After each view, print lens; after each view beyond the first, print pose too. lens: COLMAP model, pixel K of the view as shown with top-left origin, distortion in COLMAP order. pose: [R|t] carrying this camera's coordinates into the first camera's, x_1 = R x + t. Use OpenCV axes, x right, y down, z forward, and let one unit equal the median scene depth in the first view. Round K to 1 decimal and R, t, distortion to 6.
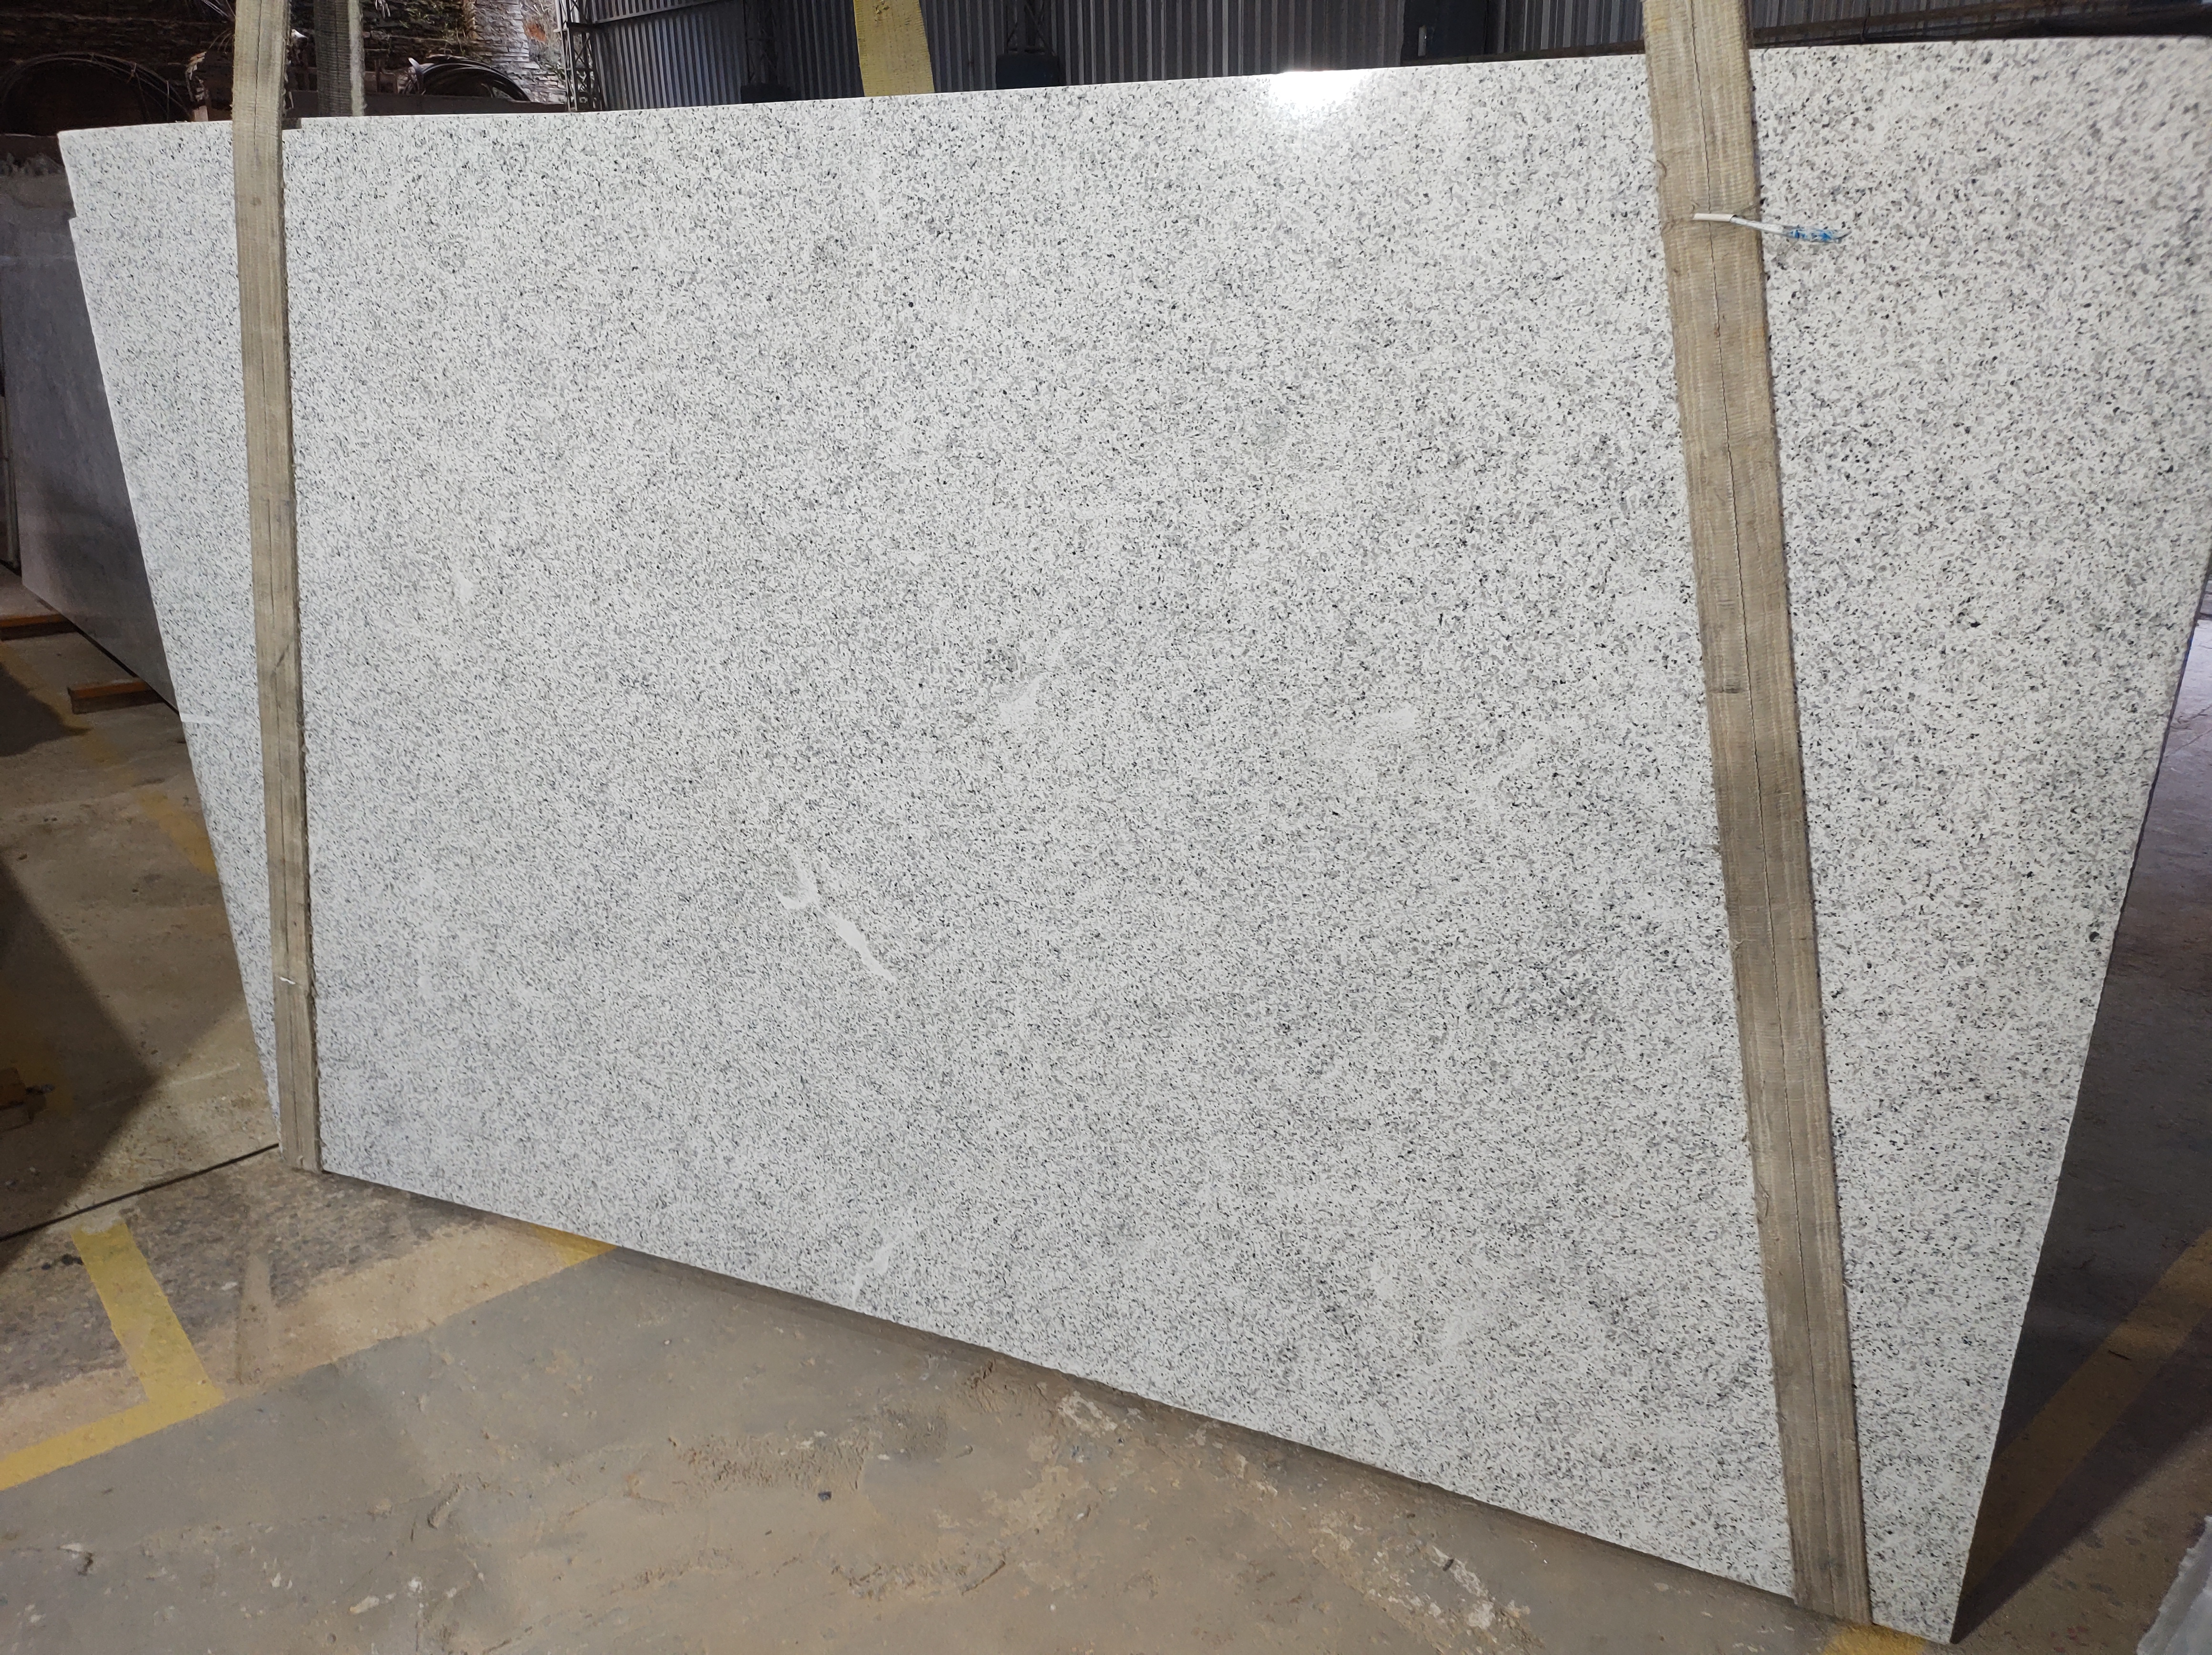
lens RADIAL K [[1618.7, 0, 1145.0], [0, 1618.7, 821.6], [0, 0, 1]] dist [0.044734, -0.039752]
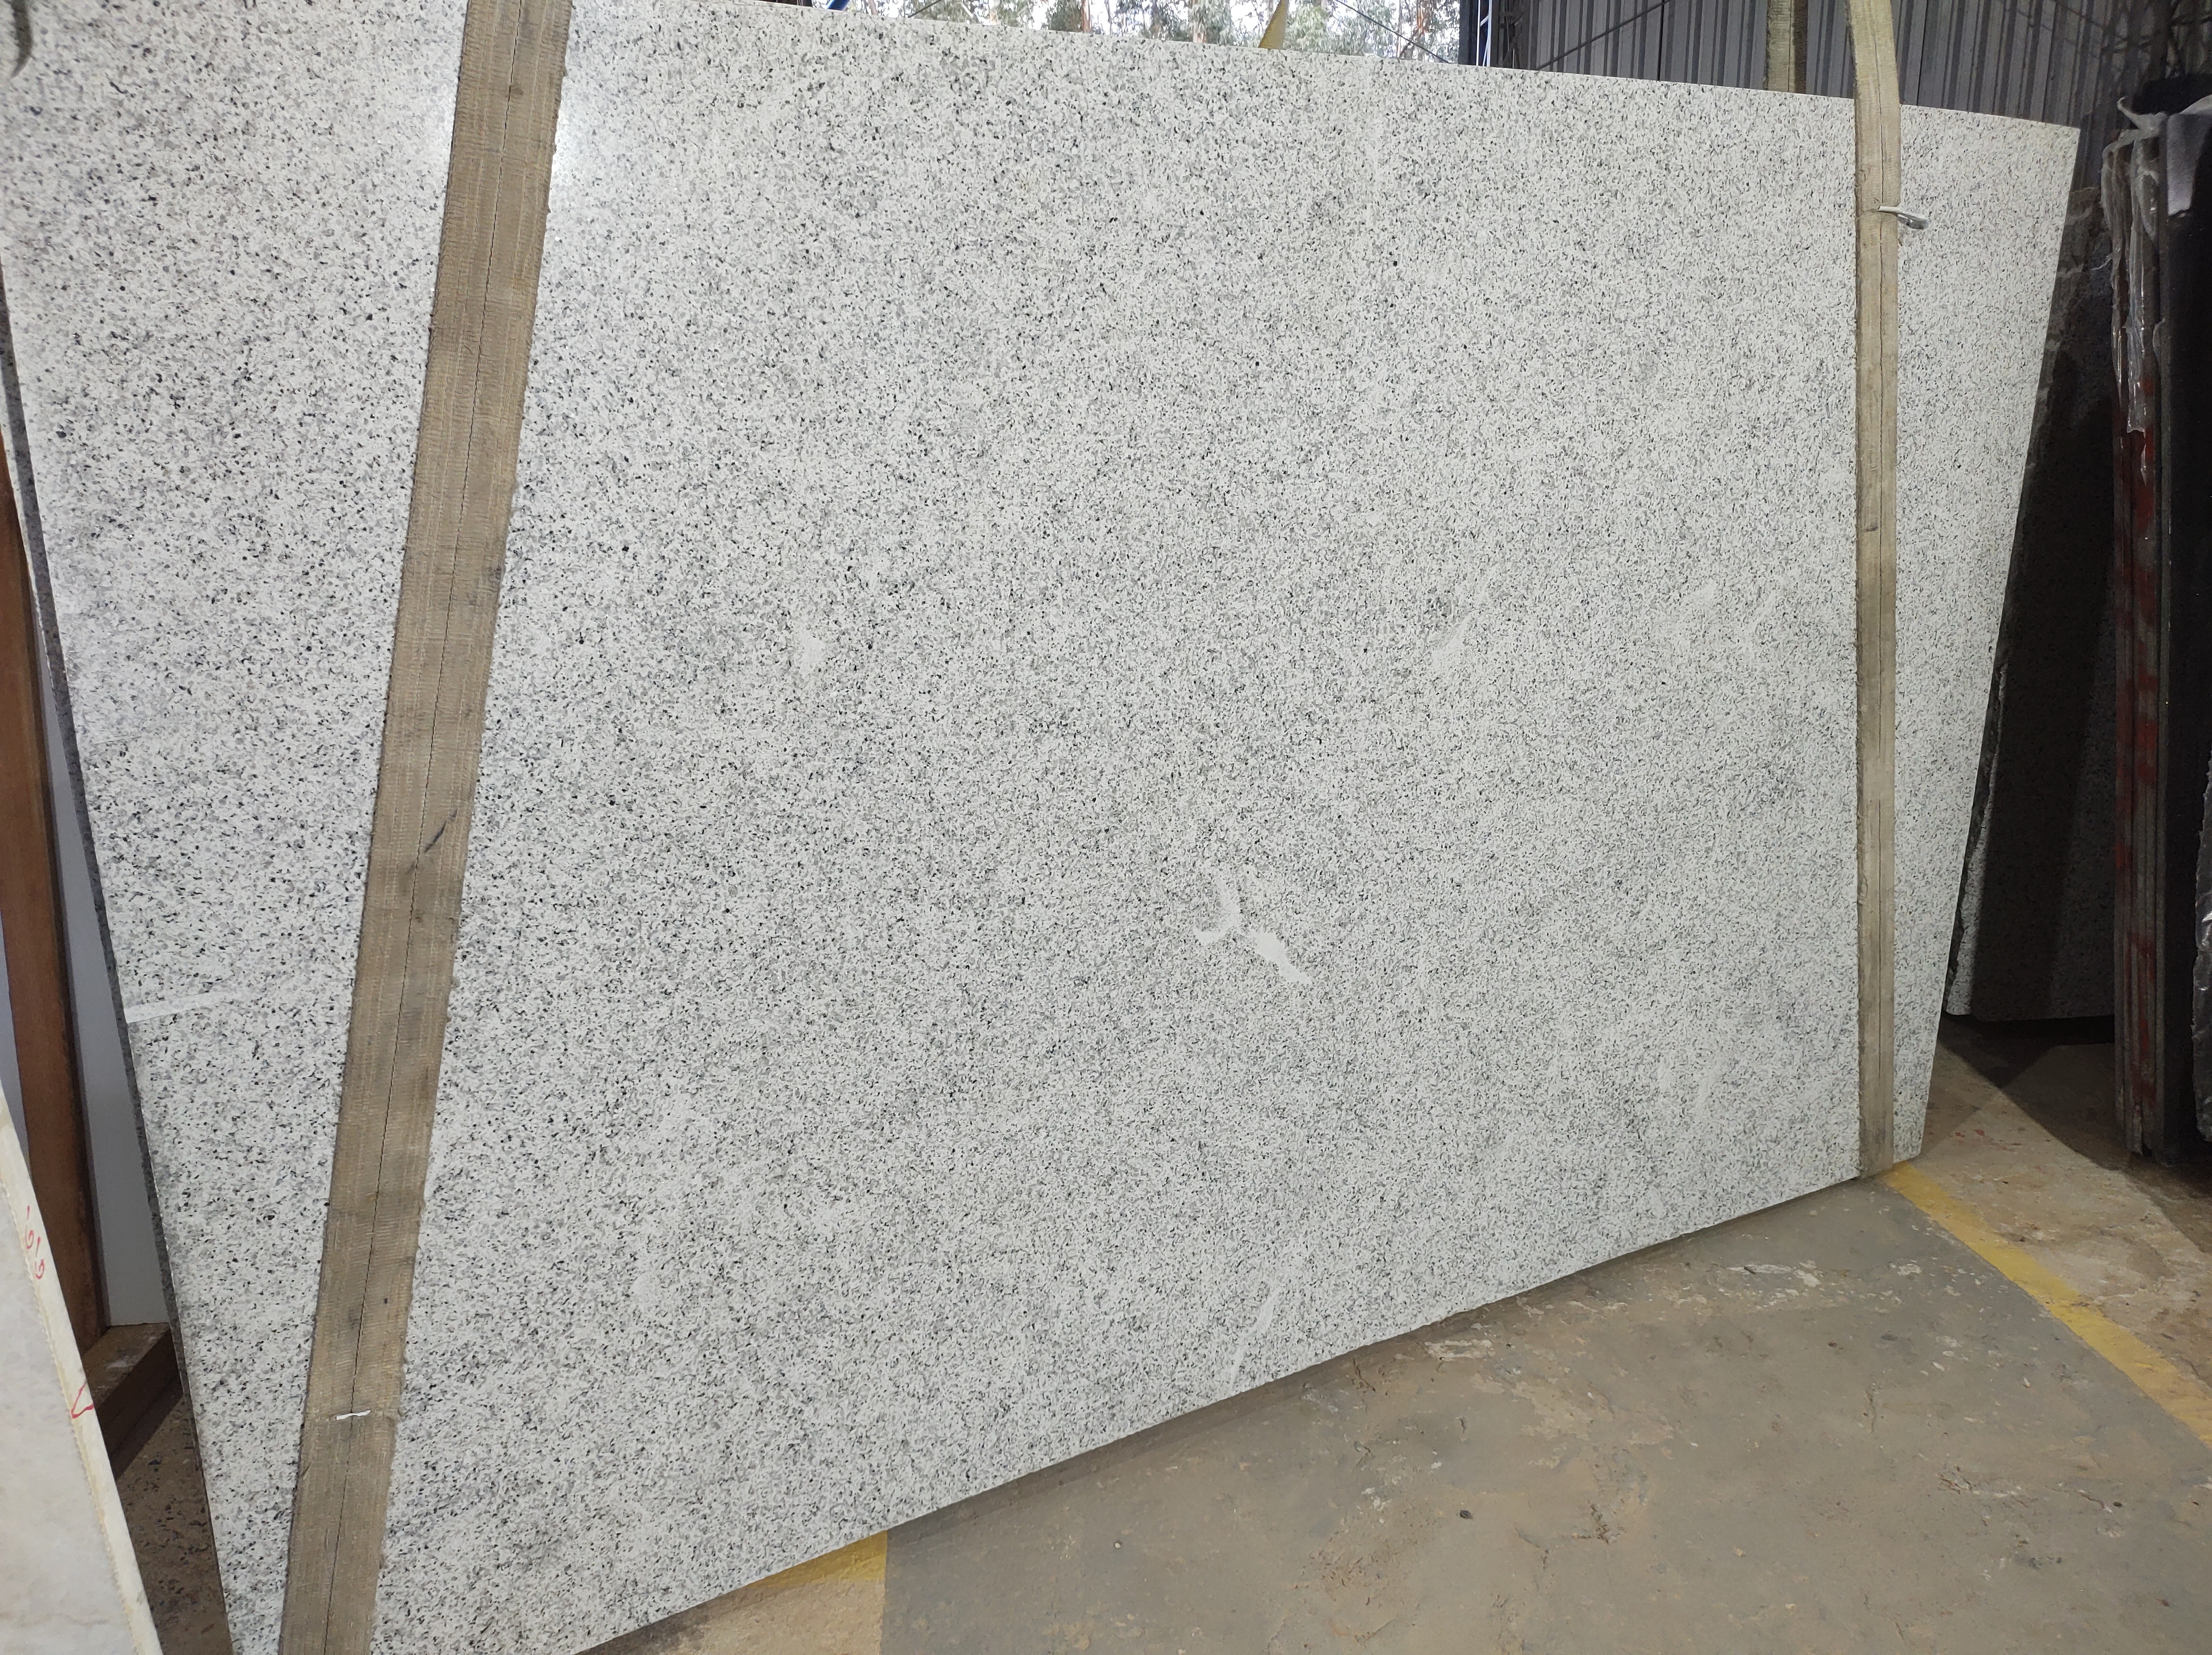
lens RADIAL K [[1618.7, 0, 1145.0], [0, 1618.7, 821.6], [0, 0, 1]] dist [0.044734, -0.039752]
pose [[0.594798, -0.213444, 0.775020, -1.000472], [0.288646, 0.956518, 0.041904, -0.063638], [-0.750265, 0.198782, 0.630545, 0.490148]]
